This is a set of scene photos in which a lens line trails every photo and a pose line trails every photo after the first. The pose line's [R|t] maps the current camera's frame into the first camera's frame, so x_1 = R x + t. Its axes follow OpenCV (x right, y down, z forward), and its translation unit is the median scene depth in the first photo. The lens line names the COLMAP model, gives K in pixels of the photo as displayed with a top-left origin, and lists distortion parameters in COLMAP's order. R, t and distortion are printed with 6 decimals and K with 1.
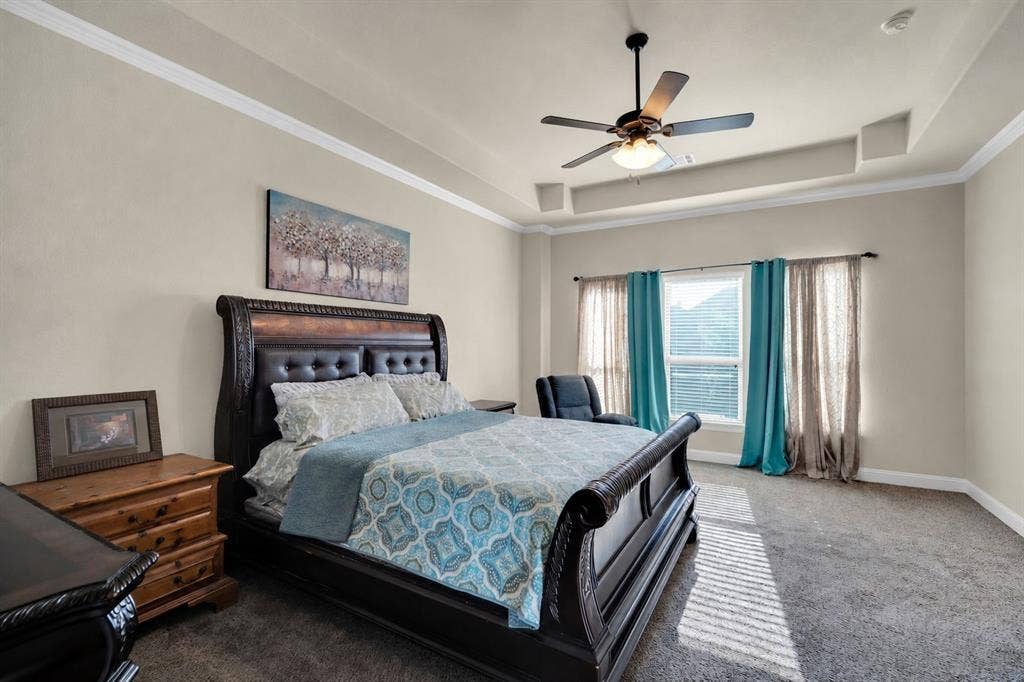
lens RADIAL K [[450.1, 0, 512.8], [0, 450.1, 342.6], [0, 0, 1]] dist [0.000563, -0.000099]
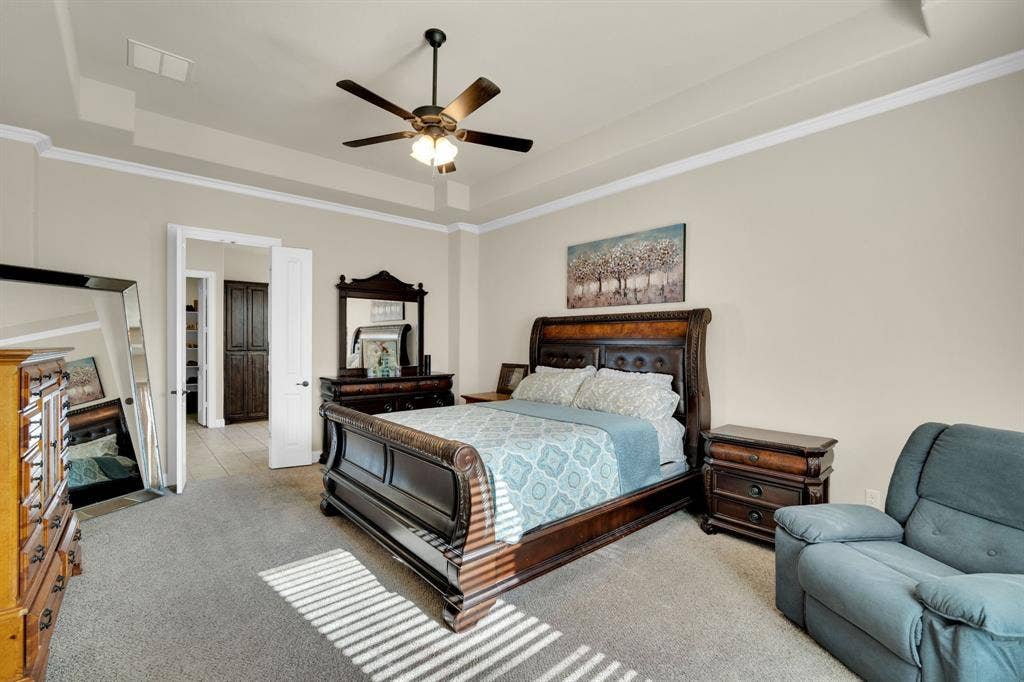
lens RADIAL K [[450.1, 0, 514.6], [0, 450.1, 340.2], [0, 0, 1]] dist [0.000563, -0.000099]
pose [[-0.335326, 0.005700, -0.942085, 0.915525], [0.006572, 0.999972, 0.003711, -0.011450], [0.942079, -0.004946, -0.335354, 1.189661]]
